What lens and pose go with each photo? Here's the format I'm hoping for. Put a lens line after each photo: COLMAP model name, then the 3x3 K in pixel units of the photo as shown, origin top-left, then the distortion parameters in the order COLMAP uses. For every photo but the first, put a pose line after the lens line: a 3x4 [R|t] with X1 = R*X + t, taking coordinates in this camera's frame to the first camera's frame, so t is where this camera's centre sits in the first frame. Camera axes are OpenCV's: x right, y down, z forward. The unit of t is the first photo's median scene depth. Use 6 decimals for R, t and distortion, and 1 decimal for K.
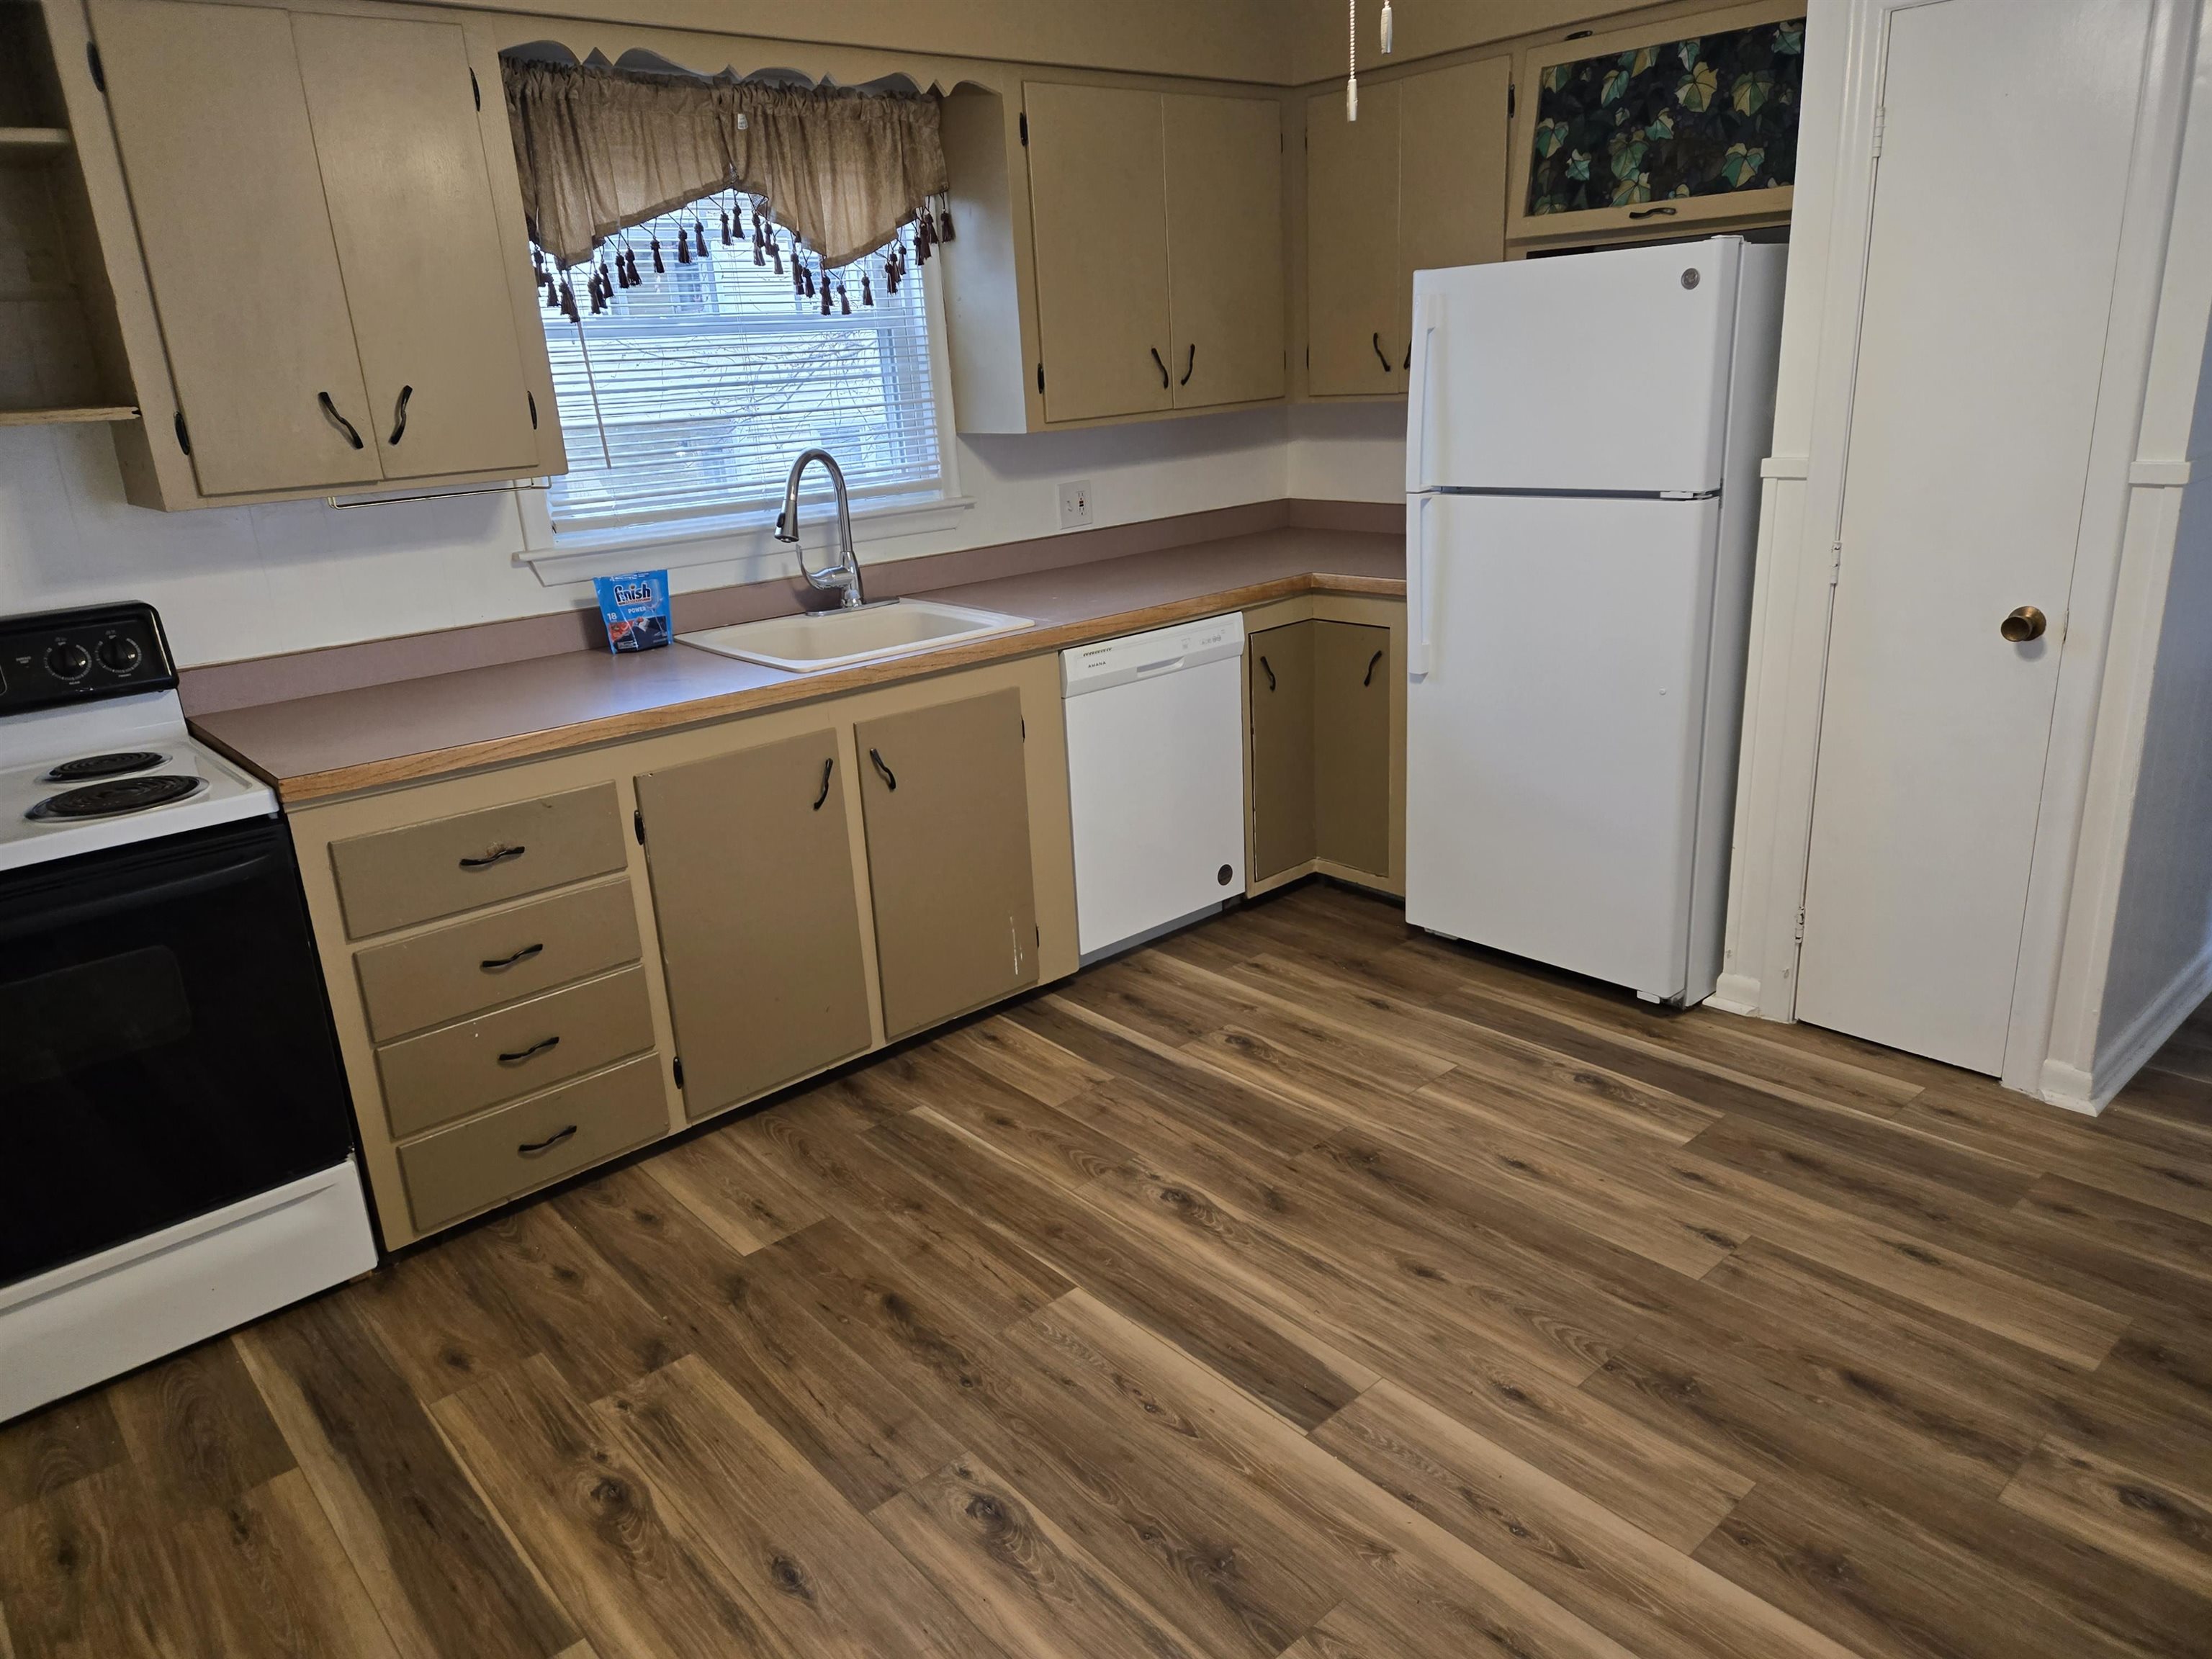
lens RADIAL K [[1474.8, 0, 1106.0], [0, 1474.8, 829.5], [0, 0, 1]] dist [0.063836, -0.001089]
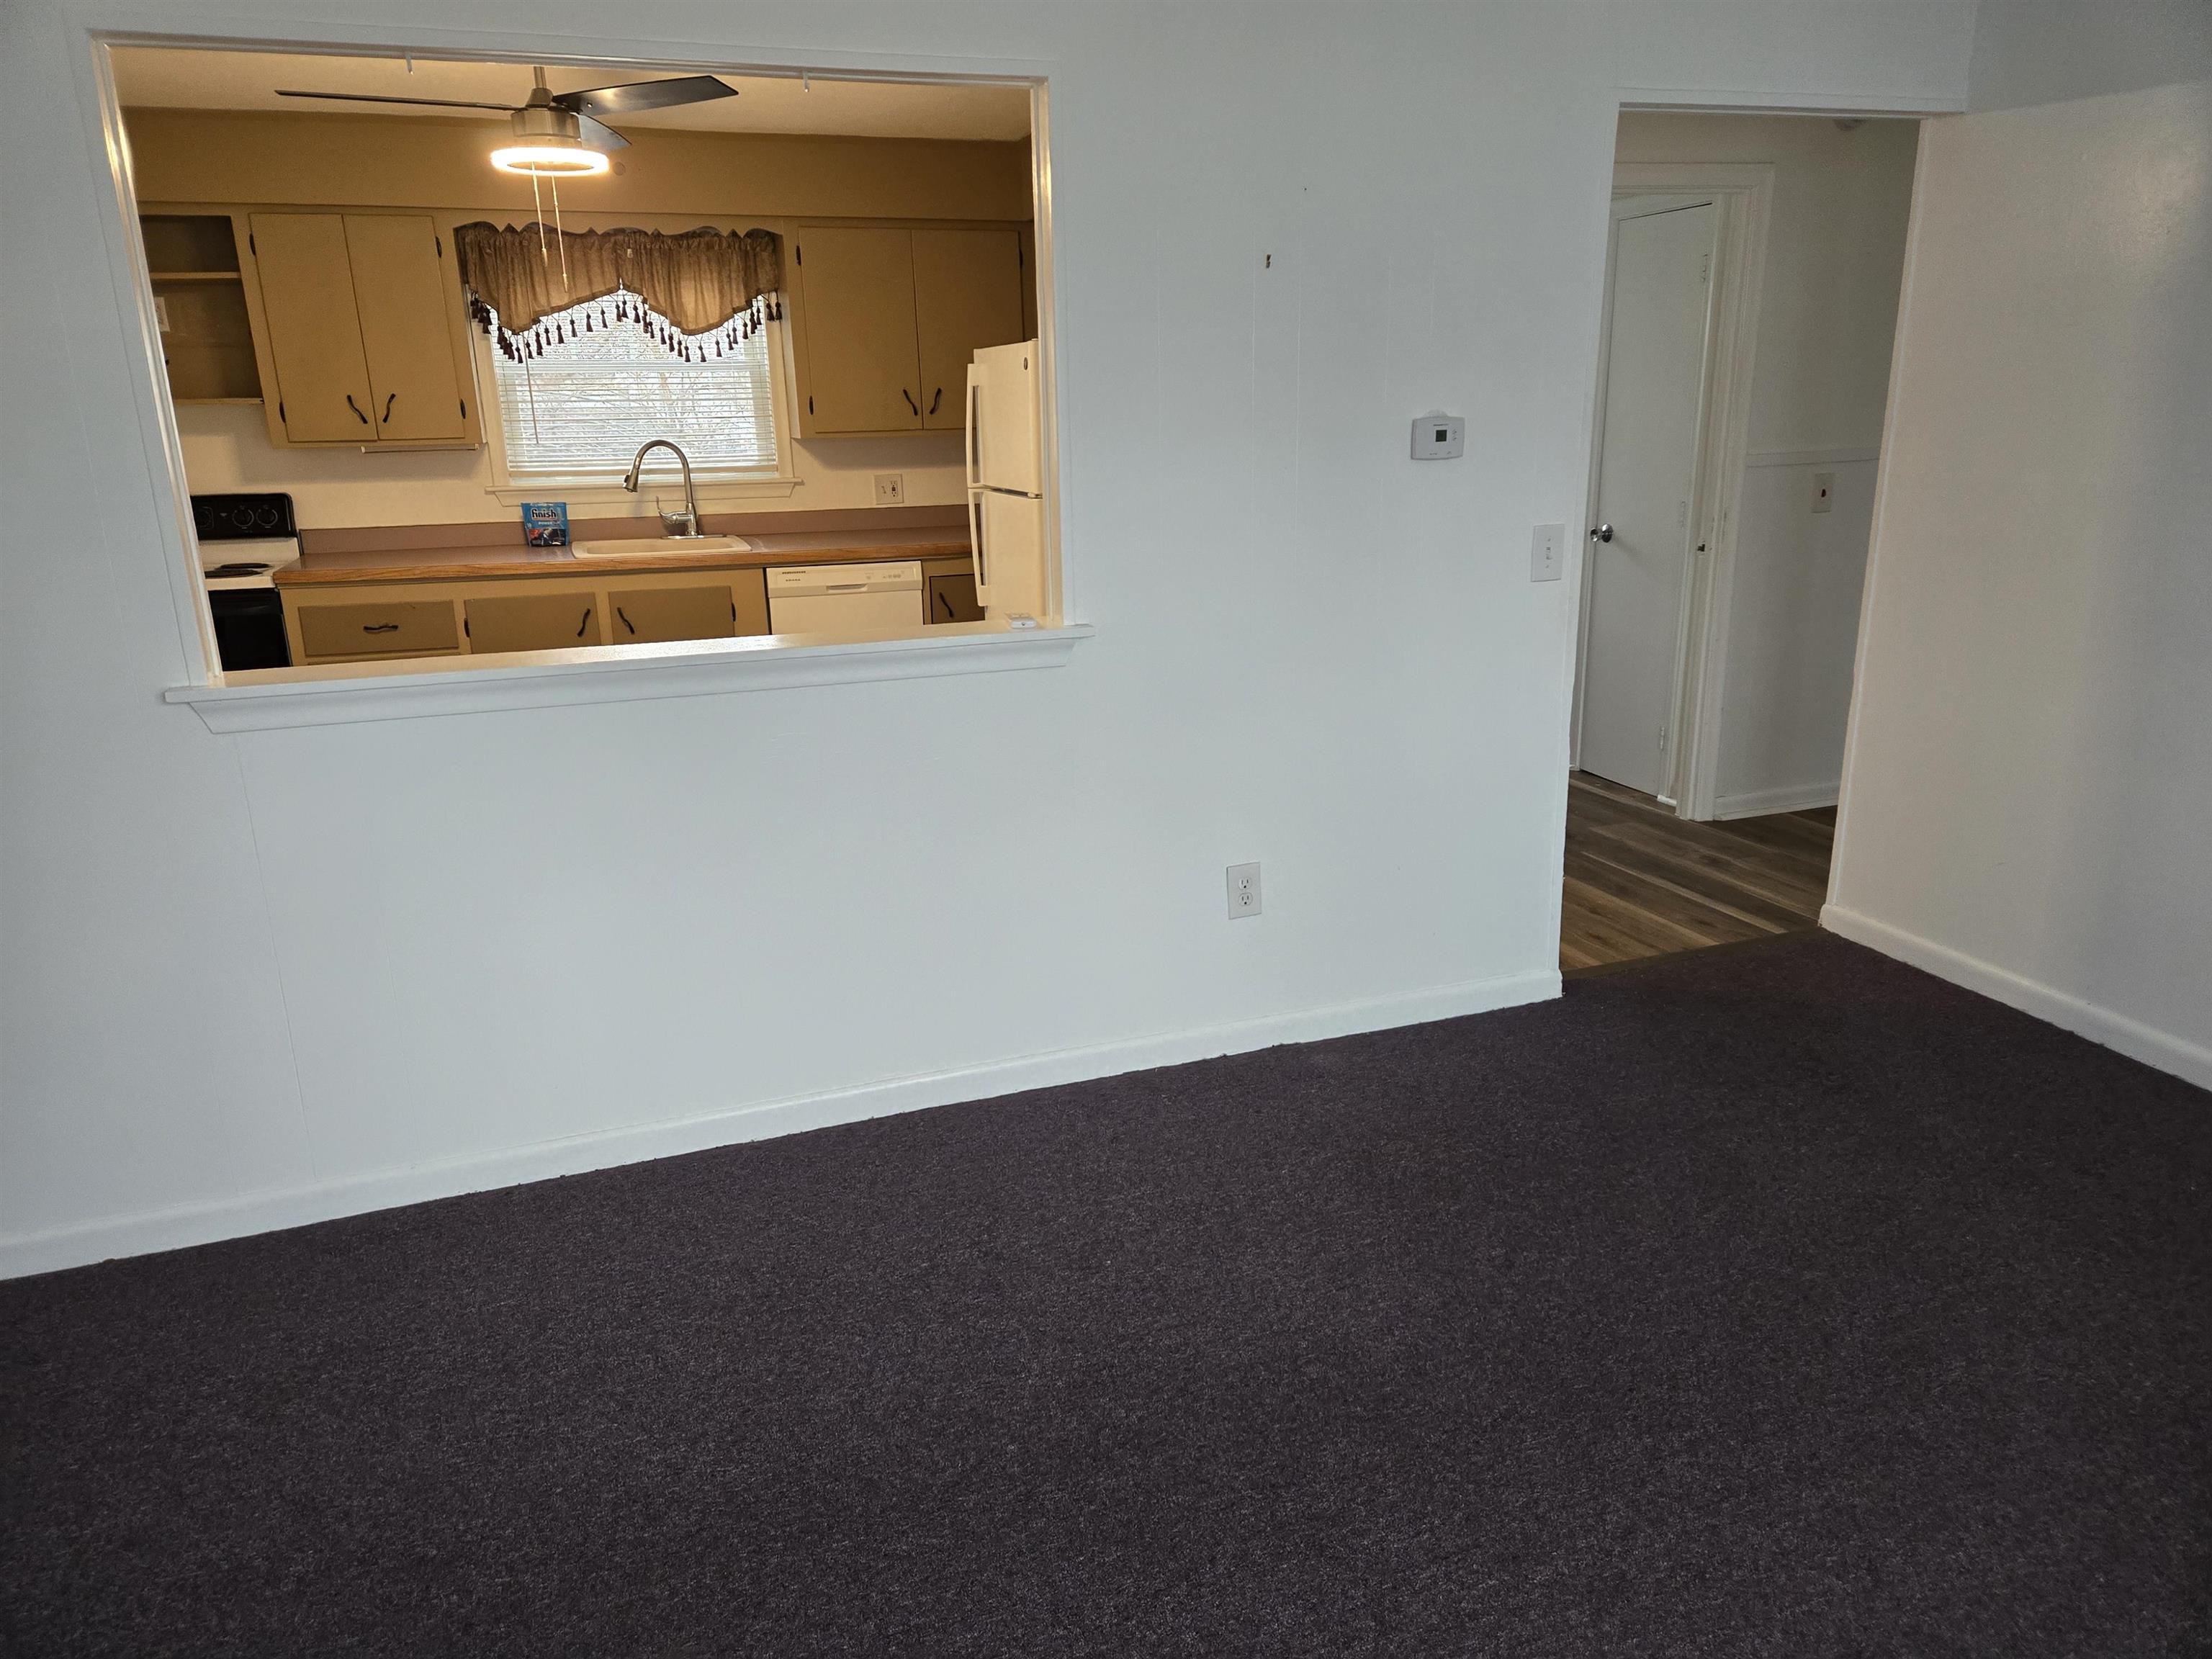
lens RADIAL K [[1476.0, 0, 1106.0], [0, 1476.0, 829.5], [0, 0, 1]] dist [0.109657, 0.000906]
pose [[0.921115, 0.137025, -0.364378, 1.002550], [-0.141457, 0.989836, 0.014641, 0.093827], [0.362681, 0.038057, 0.931136, -0.427355]]
